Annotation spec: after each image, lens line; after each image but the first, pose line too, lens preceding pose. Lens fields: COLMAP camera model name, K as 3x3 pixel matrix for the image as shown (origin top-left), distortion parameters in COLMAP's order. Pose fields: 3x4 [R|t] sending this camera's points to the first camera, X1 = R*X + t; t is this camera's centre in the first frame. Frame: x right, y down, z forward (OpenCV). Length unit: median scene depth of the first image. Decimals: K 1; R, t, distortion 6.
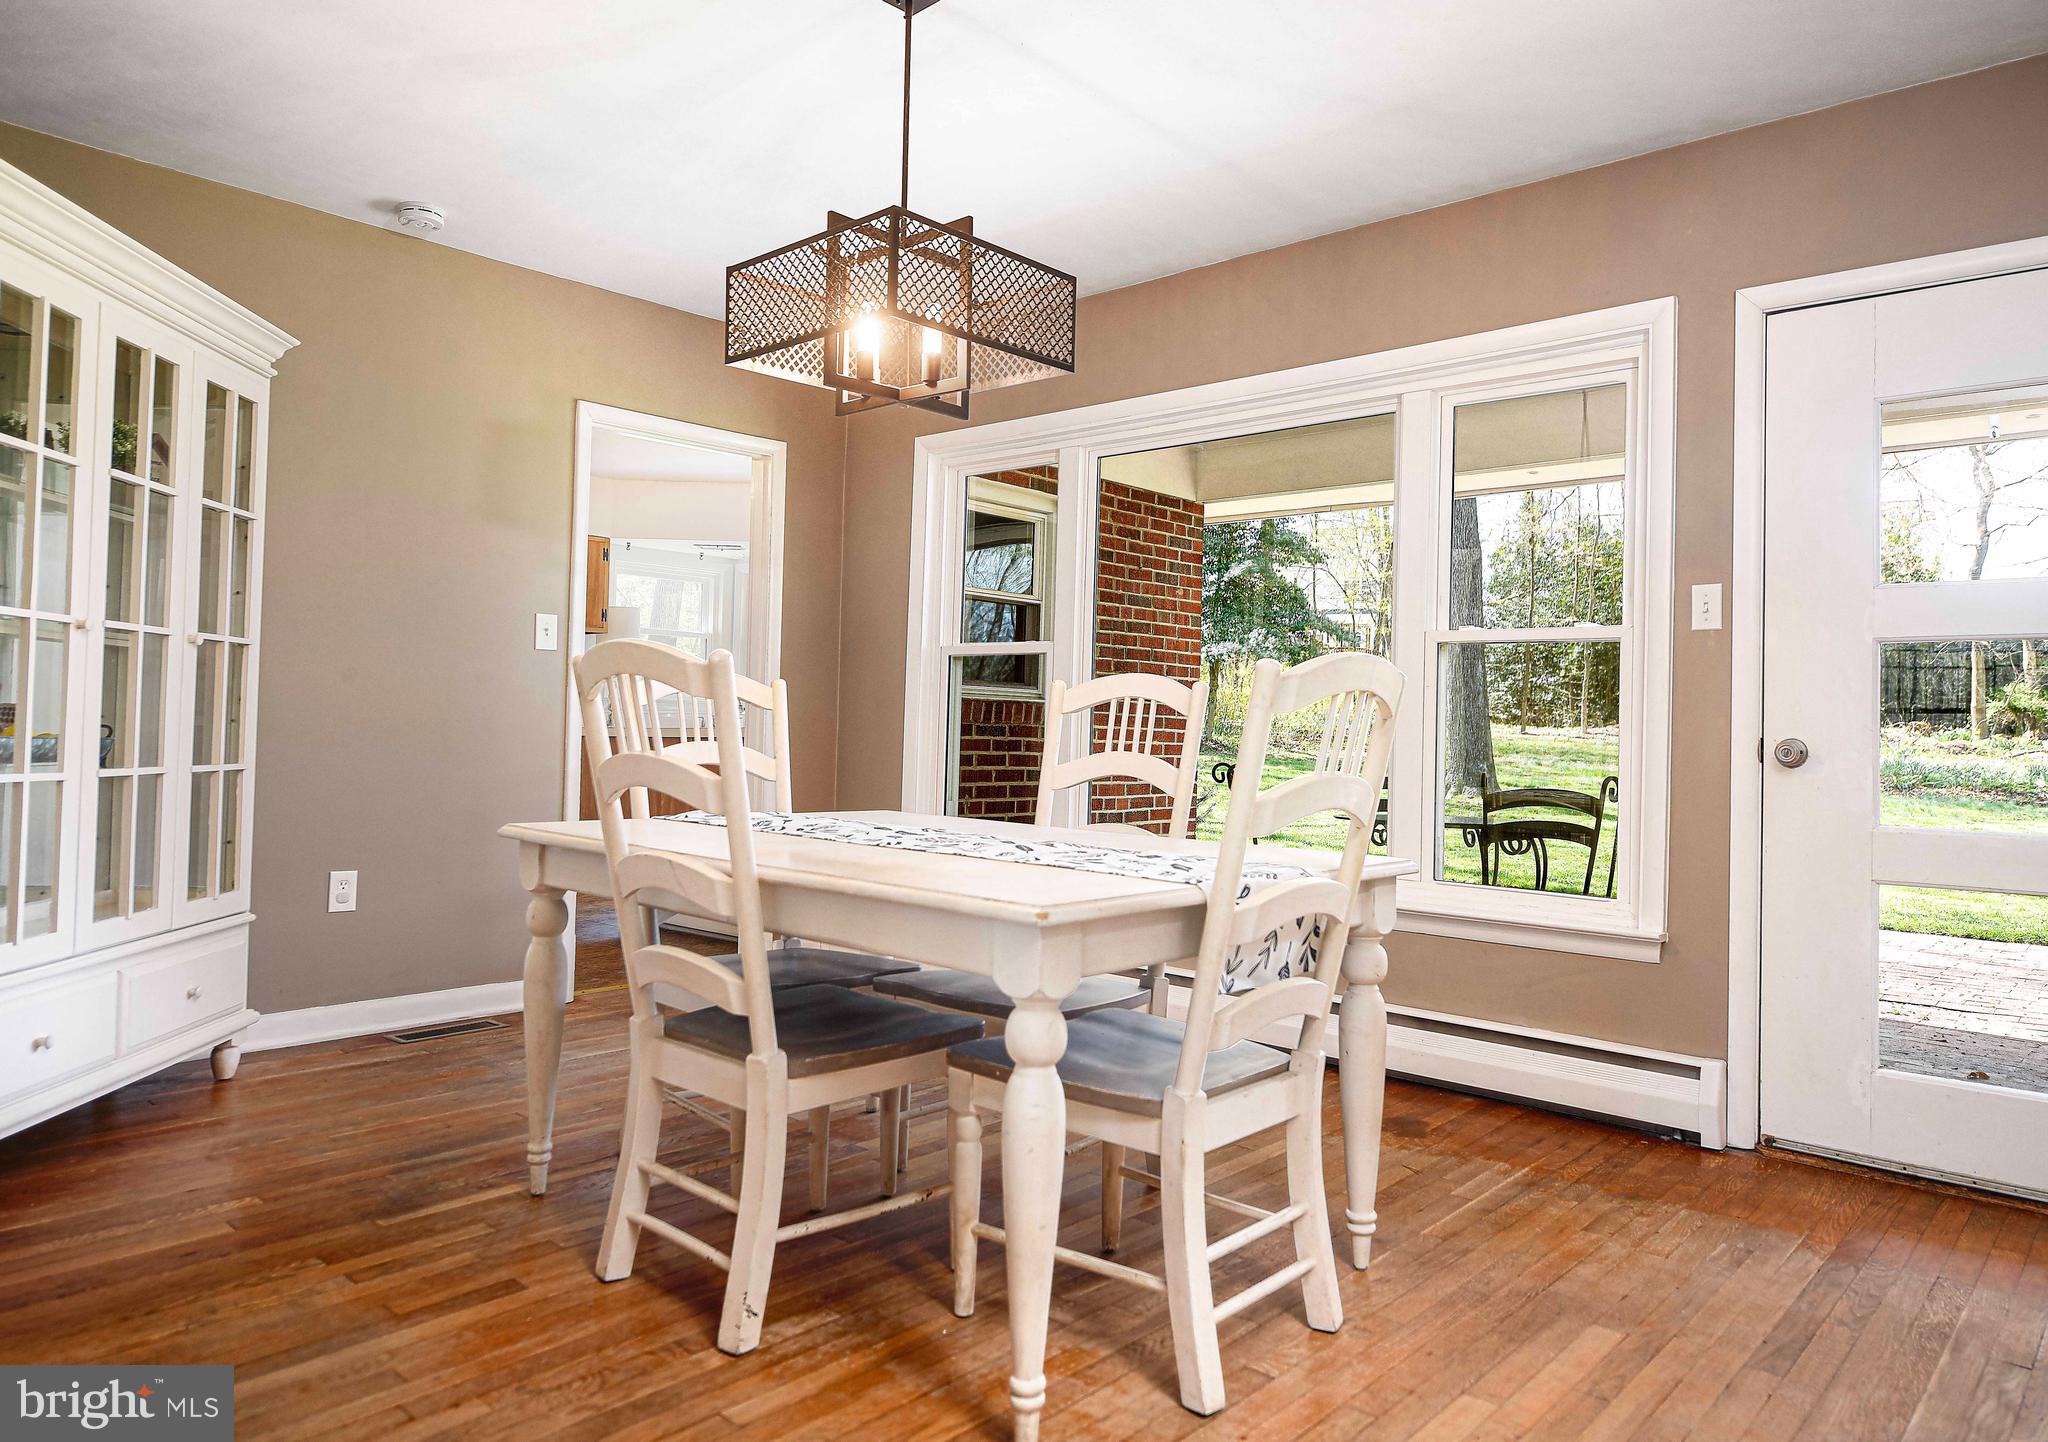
lens RADIAL K [[1333.6, 0, 1024.0], [0, 1333.6, 721.0], [0, 0, 1]] dist [0.003059, -0.000554]
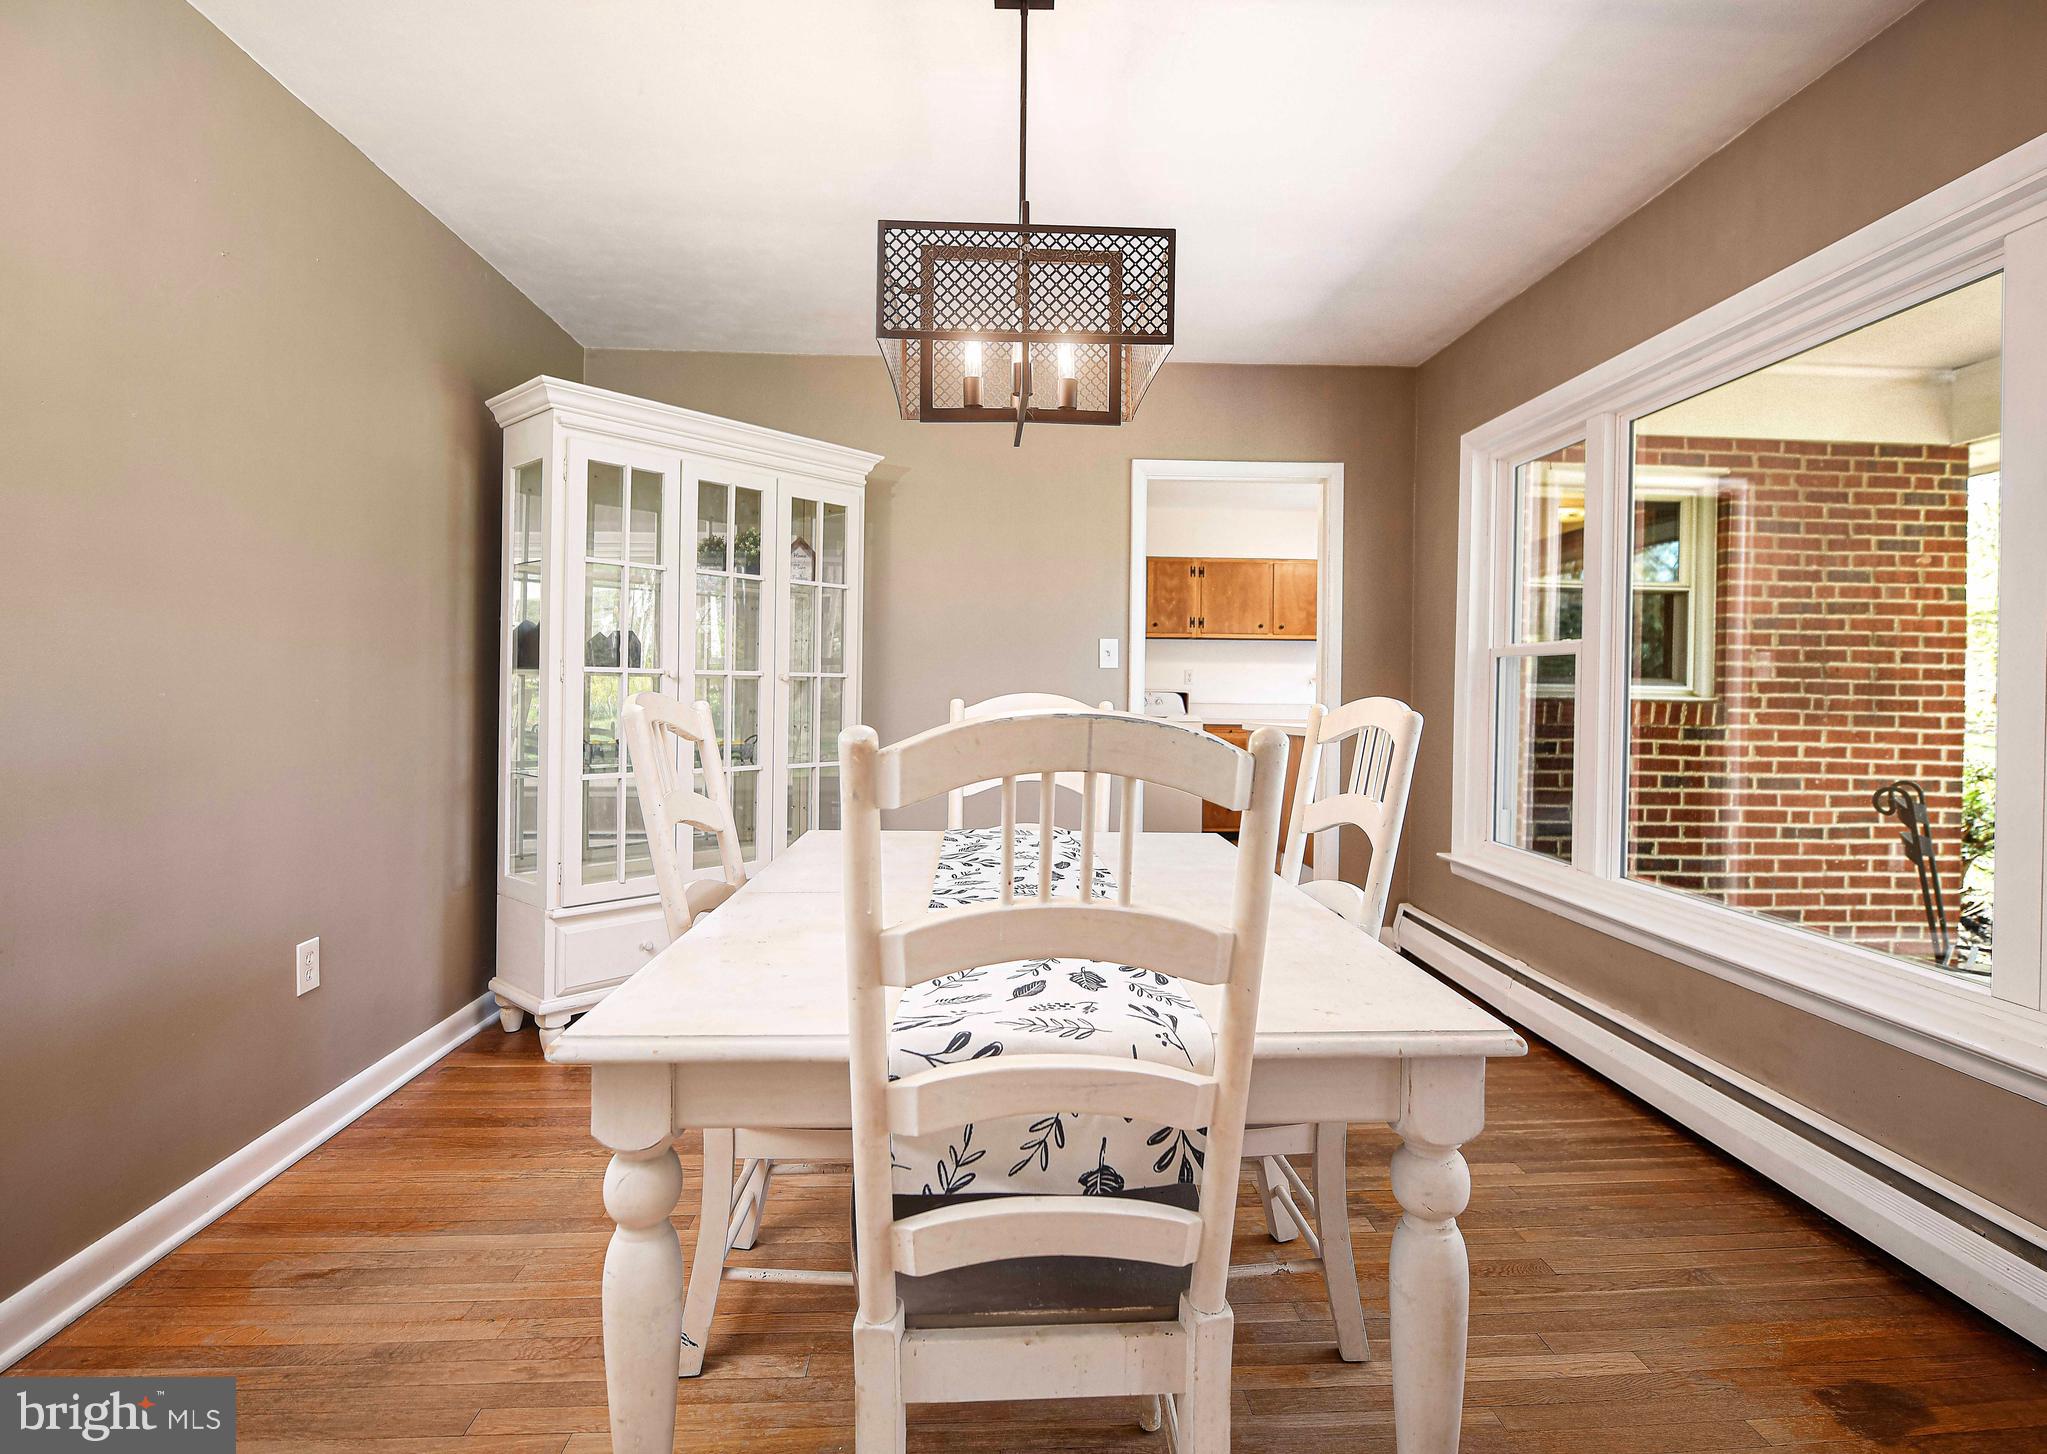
lens RADIAL K [[1014.1, 0, 1027.3], [0, 1014.1, 705.3], [0, 0, 1]] dist [-0.015070, 0.000171]
pose [[0.713617, -0.004055, -0.700525, 0.301281], [0.008717, 0.999957, 0.003092, -0.028986], [0.700482, -0.008313, 0.713621, 0.355373]]
